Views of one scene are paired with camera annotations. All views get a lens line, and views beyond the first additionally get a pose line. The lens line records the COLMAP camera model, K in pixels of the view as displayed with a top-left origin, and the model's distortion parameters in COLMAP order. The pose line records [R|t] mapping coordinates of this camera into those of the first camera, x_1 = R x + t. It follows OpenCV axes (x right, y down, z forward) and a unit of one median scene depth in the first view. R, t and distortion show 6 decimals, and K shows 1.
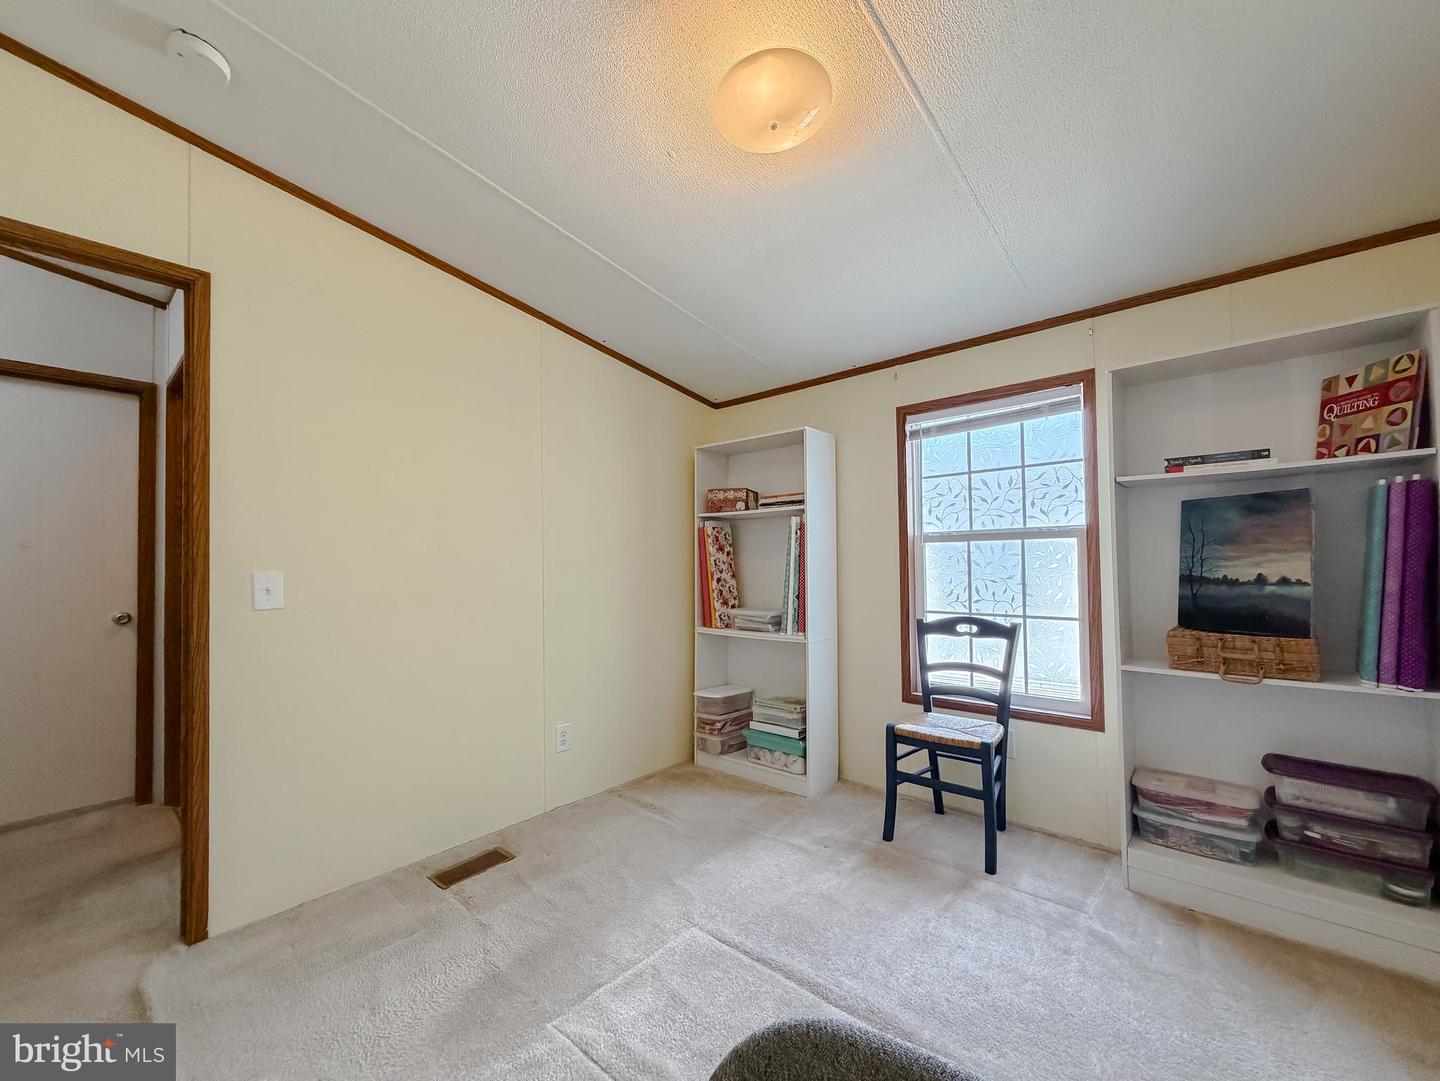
lens RADIAL K [[583.8, 0, 711.6], [0, 583.8, 547.3], [0, 0, 1]] dist [0.015159, 0.000102]
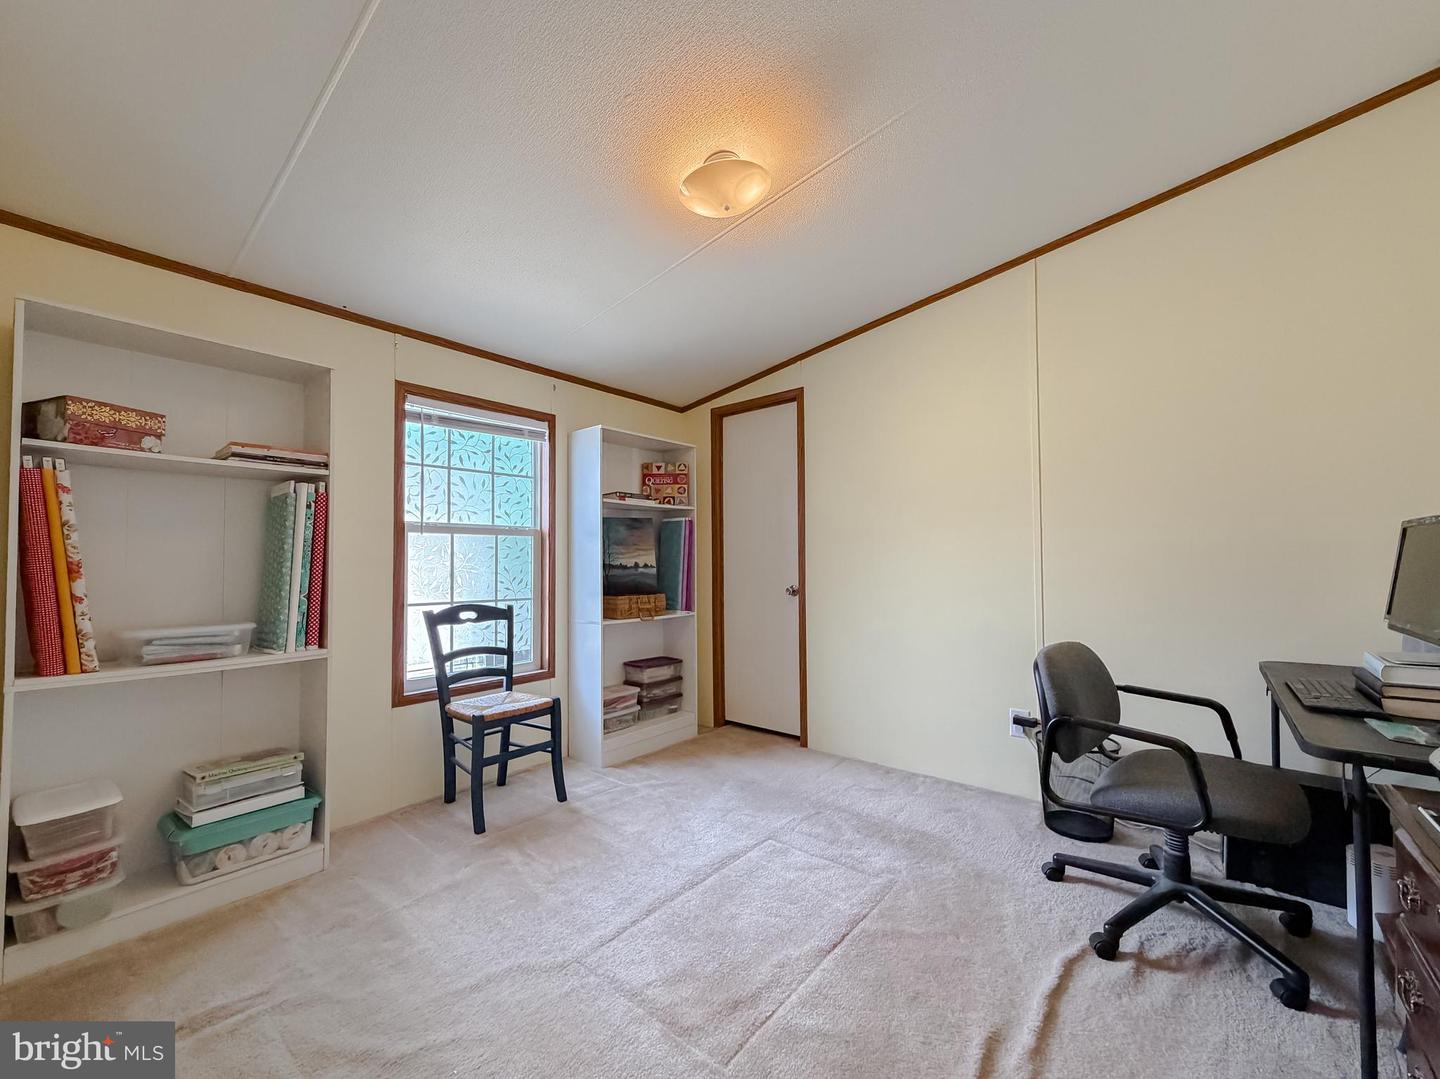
lens RADIAL K [[587.9, 0, 721.4], [0, 587.9, 538.8], [0, 0, 1]] dist [0.001135, 0.000448]
pose [[-0.031966, 0.052247, 0.998122, -0.695285], [-0.022208, 0.998349, -0.052970, 0.049092], [-0.999242, -0.023860, -0.030753, 0.617665]]
